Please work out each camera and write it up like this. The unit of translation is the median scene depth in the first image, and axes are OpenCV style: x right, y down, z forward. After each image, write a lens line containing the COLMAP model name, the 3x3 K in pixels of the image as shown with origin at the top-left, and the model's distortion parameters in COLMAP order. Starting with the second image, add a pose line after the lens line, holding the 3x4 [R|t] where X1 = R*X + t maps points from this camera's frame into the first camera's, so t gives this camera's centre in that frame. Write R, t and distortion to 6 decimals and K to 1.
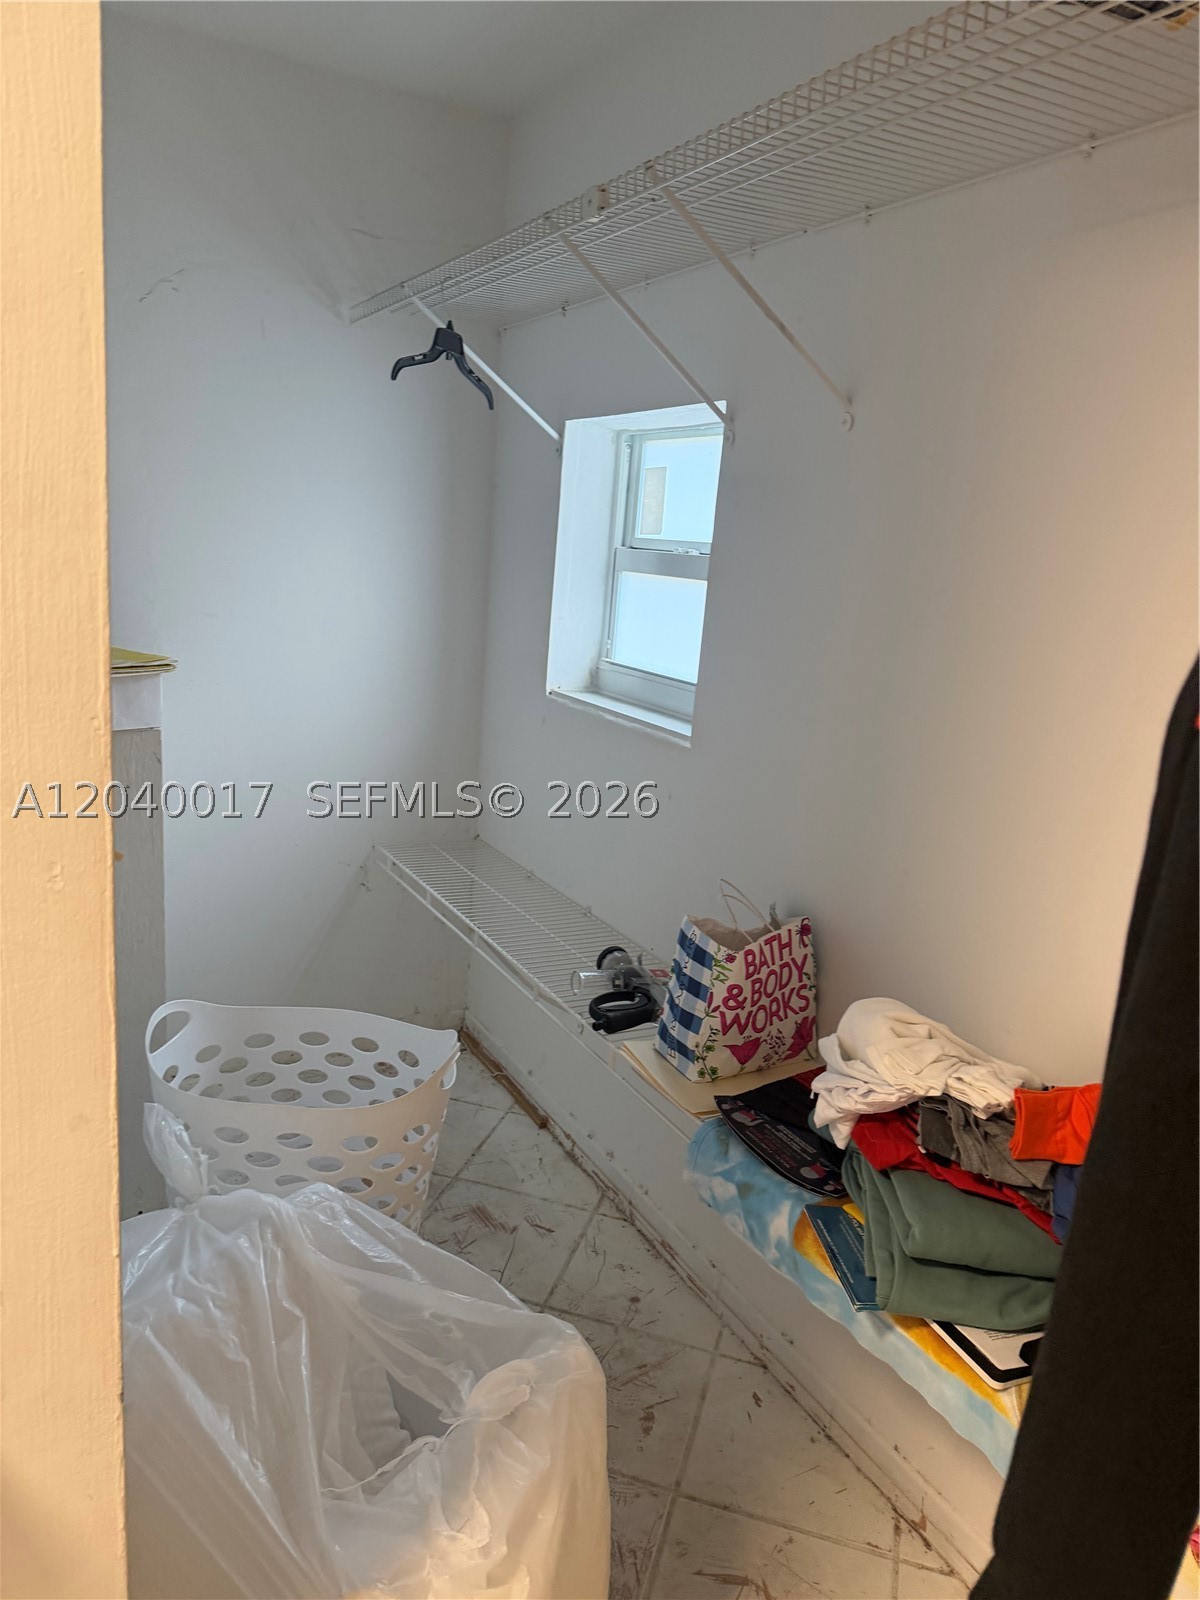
lens RADIAL K [[1123.4, 0, 599.4], [0, 1123.4, 769.3], [0, 0, 1]] dist [0.084757, -0.143509]
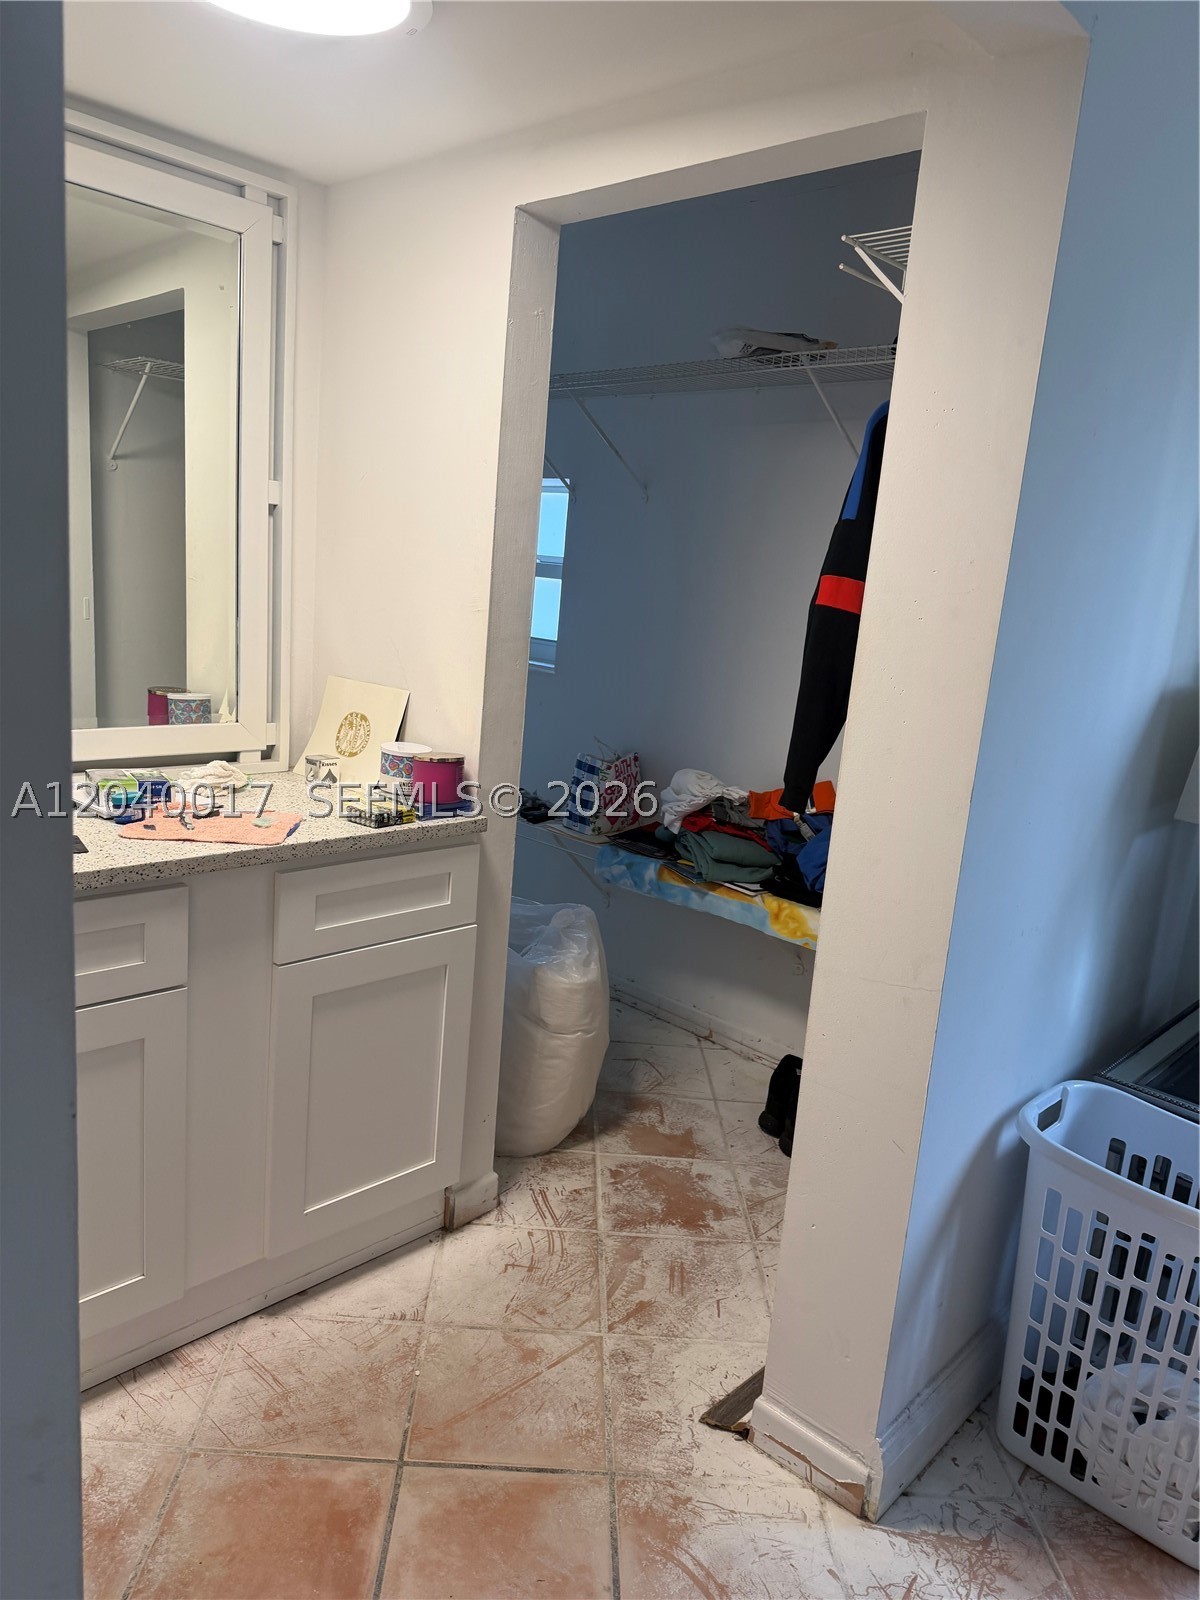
lens RADIAL K [[1119.2, 0, 600.0], [0, 1119.2, 800.0], [0, 0, 1]] dist [0.070189, -0.151061]
pose [[0.953935, -0.058705, 0.294214, -0.538078], [0.050019, 0.998064, 0.036971, 0.165778], [-0.295815, -0.020551, 0.955024, -0.992997]]
